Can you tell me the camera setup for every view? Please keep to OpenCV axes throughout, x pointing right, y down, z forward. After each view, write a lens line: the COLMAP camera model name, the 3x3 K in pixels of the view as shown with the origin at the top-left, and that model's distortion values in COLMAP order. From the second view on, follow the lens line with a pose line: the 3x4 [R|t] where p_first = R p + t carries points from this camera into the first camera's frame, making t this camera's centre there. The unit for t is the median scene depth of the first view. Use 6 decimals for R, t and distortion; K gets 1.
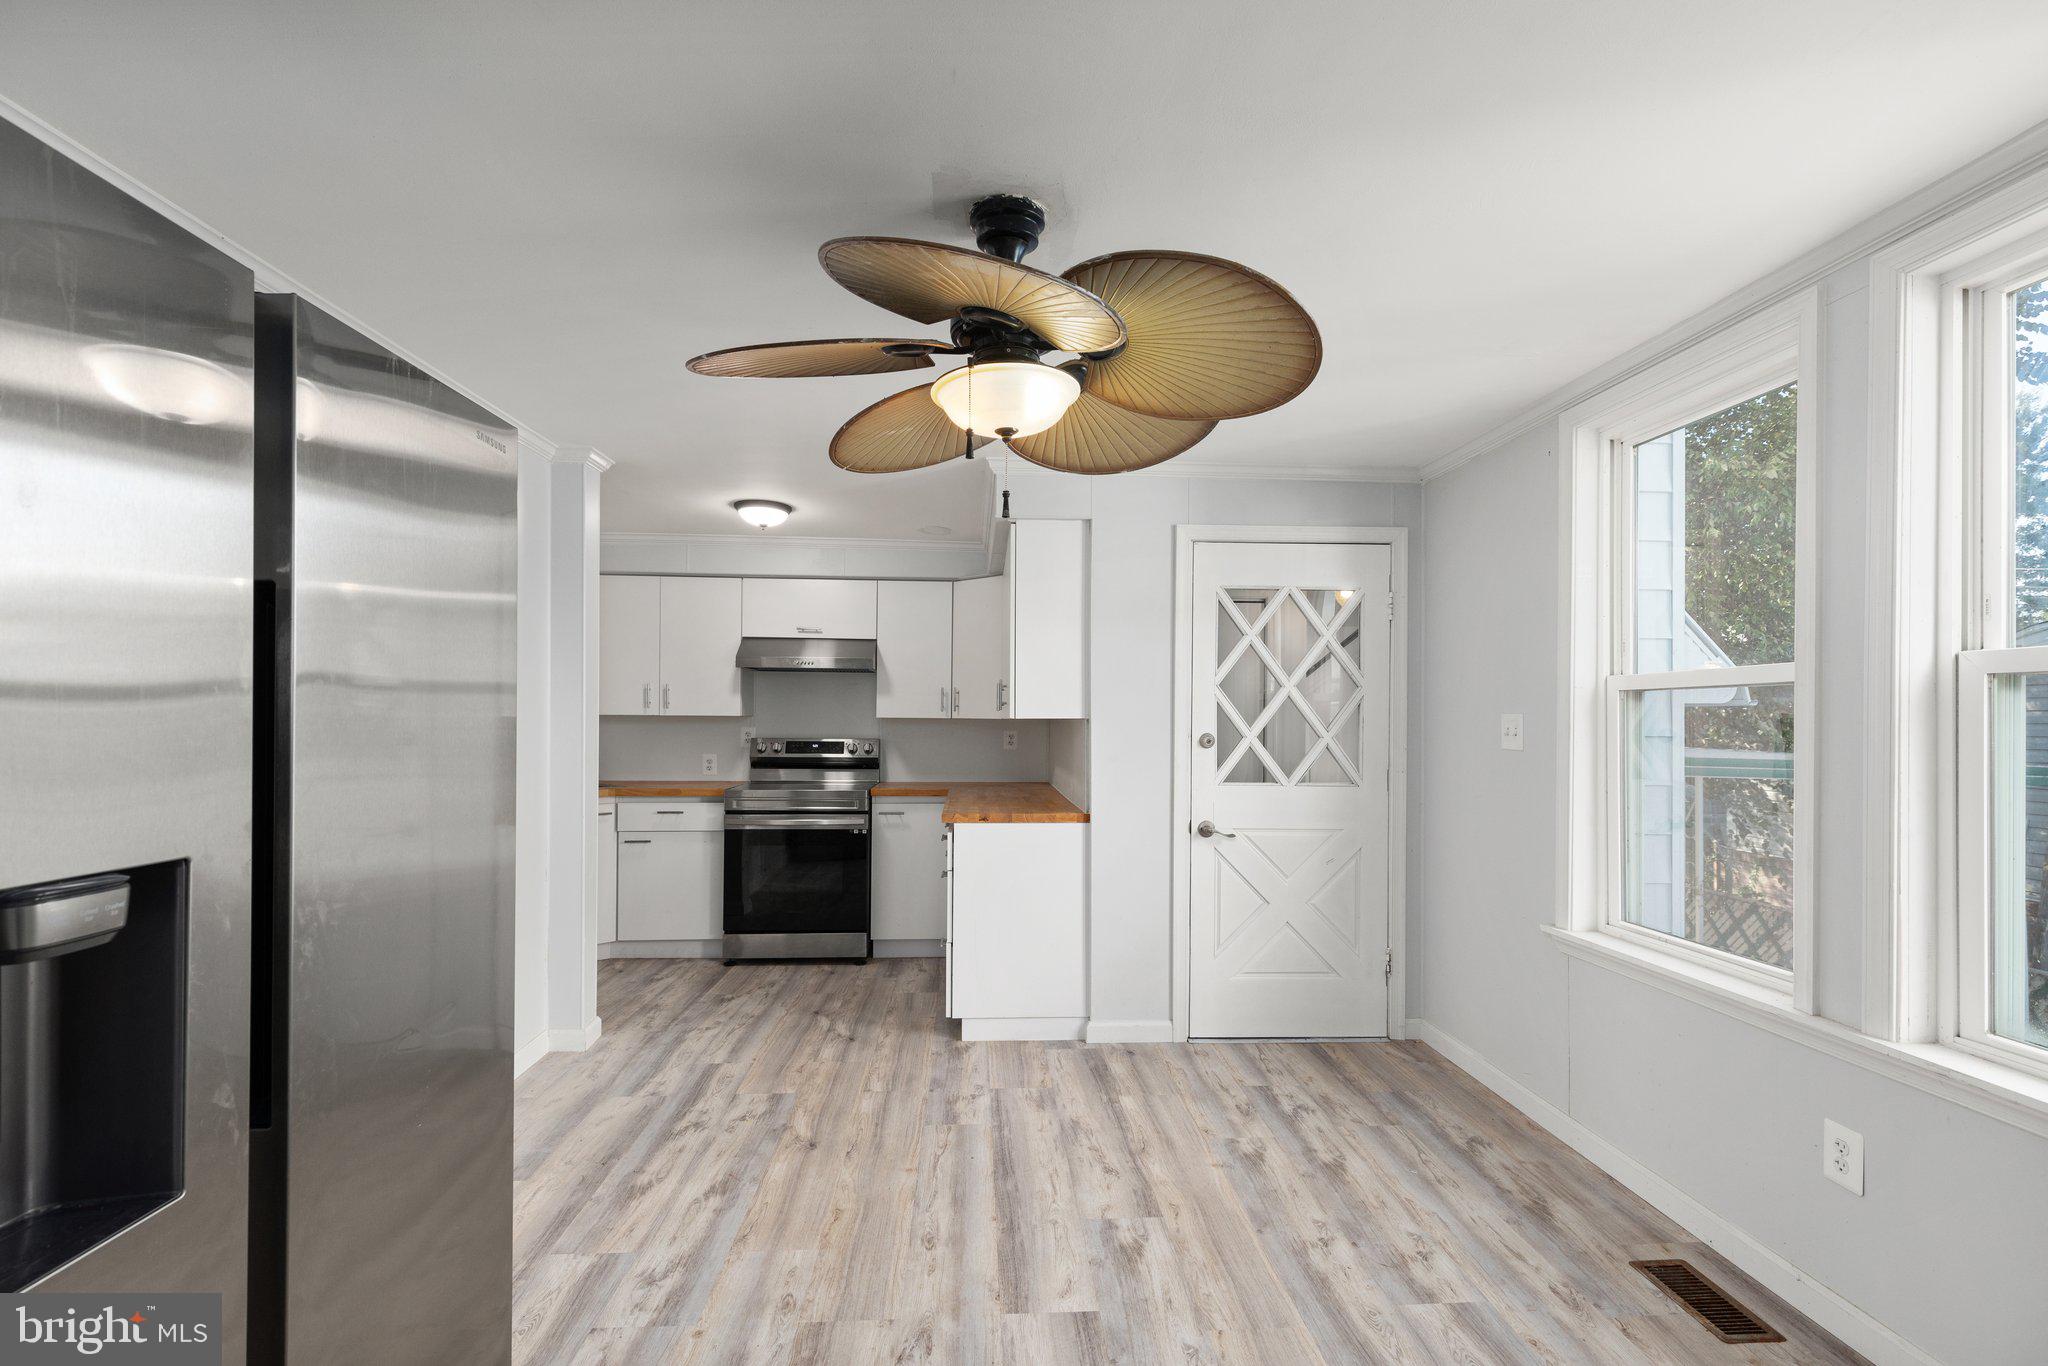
lens RADIAL K [[928.3, 0, 1006.9], [0, 928.3, 699.8], [0, 0, 1]] dist [0.002523, 0.000208]
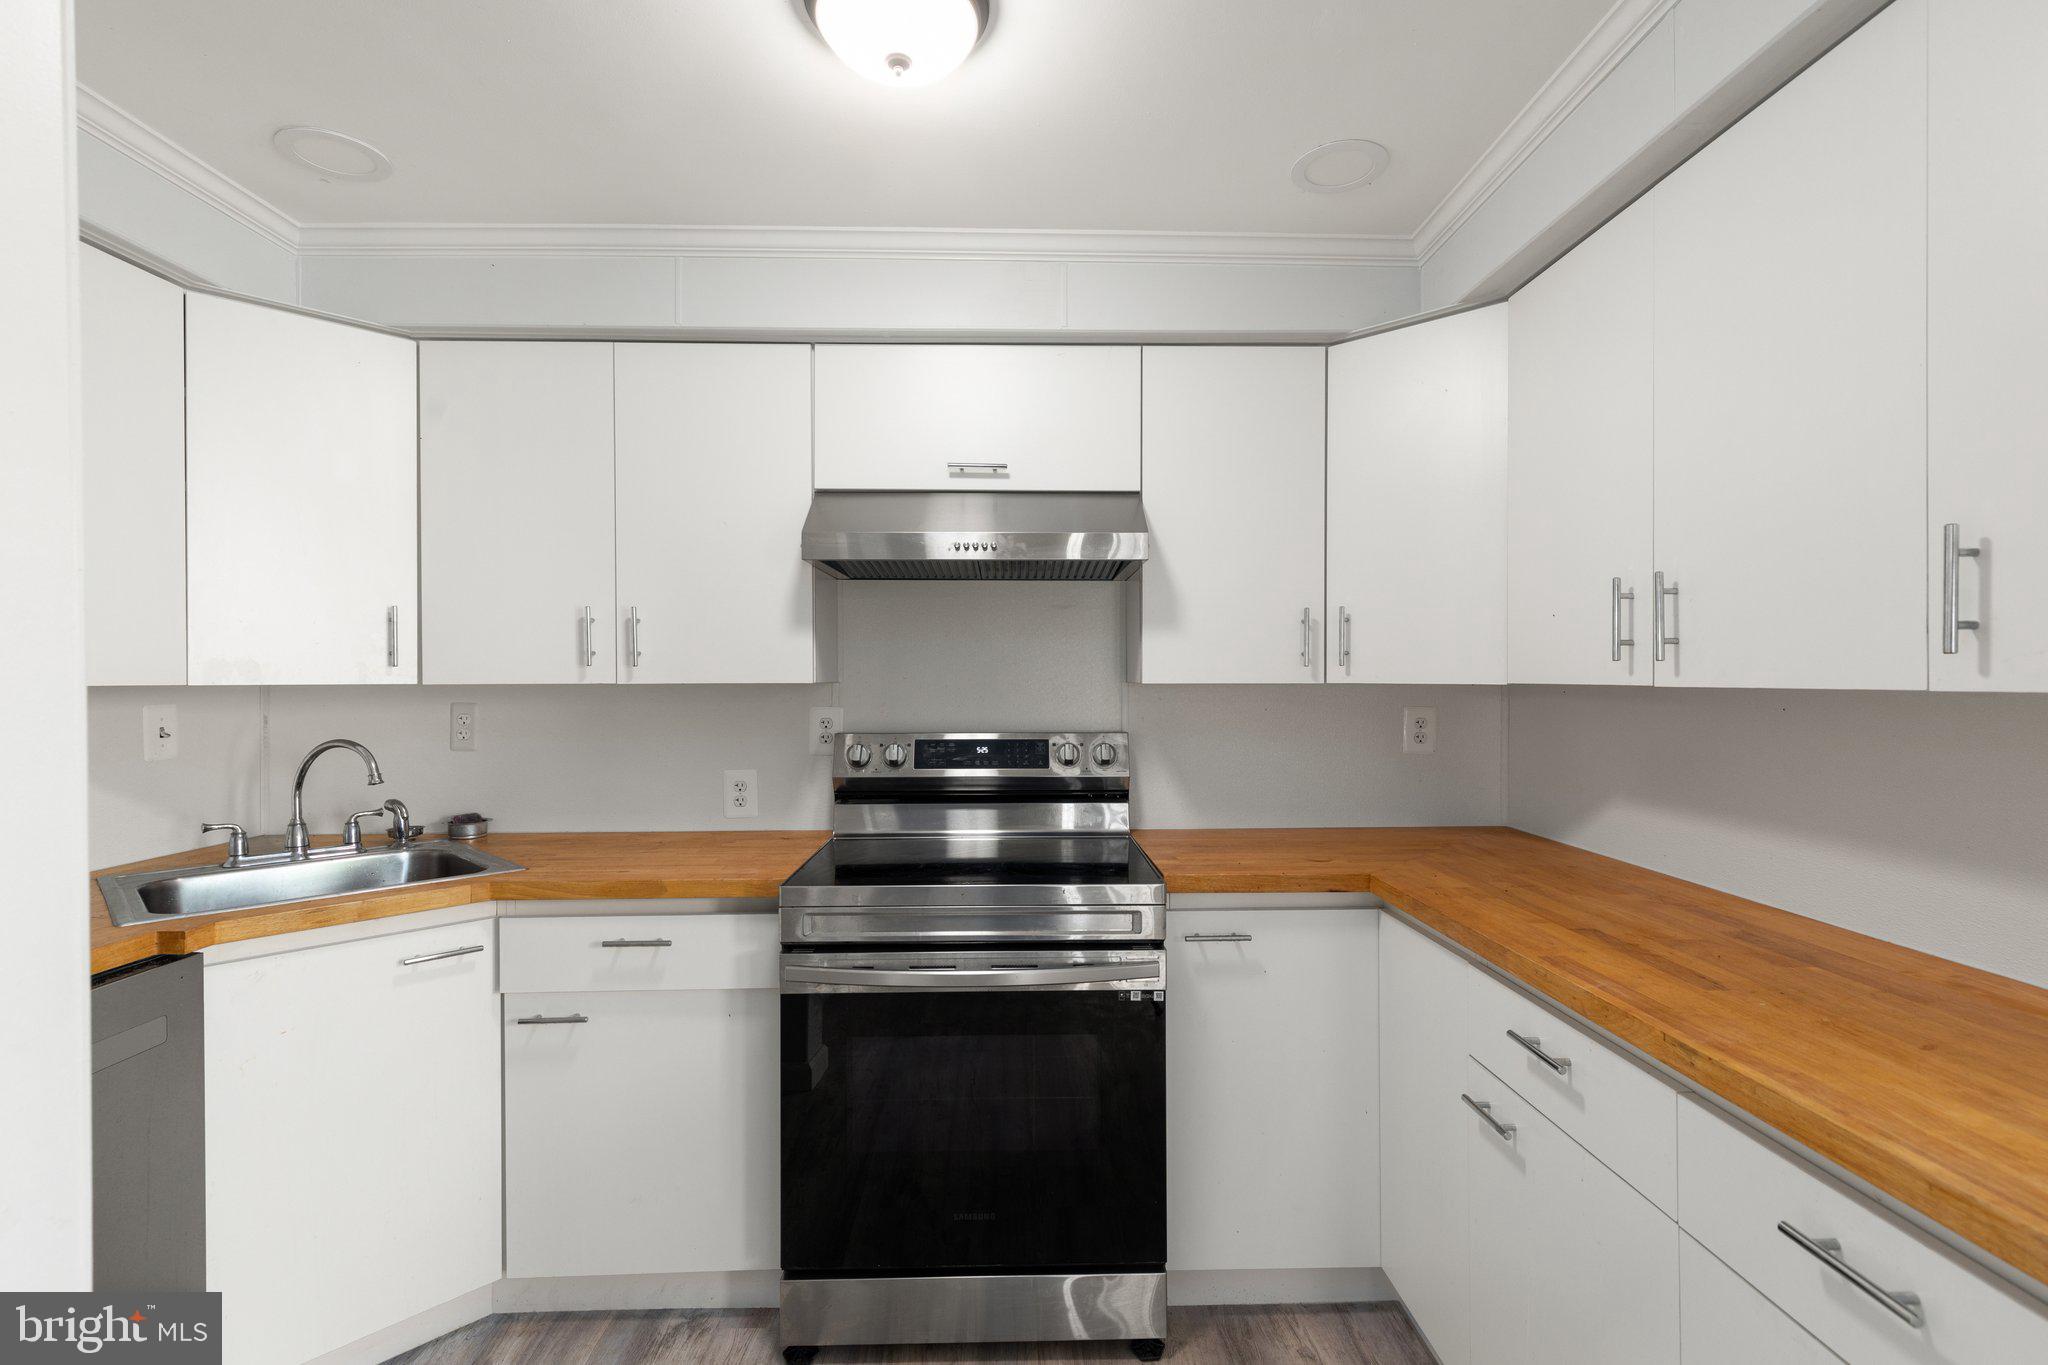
lens RADIAL K [[945.6, 0, 1024.7], [0, 945.6, 666.8], [0, 0, 1]] dist [-0.027064, -0.000062]
pose [[0.999580, -0.011088, -0.026766, -0.182806], [0.011306, 0.999904, 0.008017, 0.007783], [0.026675, -0.008316, 0.999610, 0.589069]]
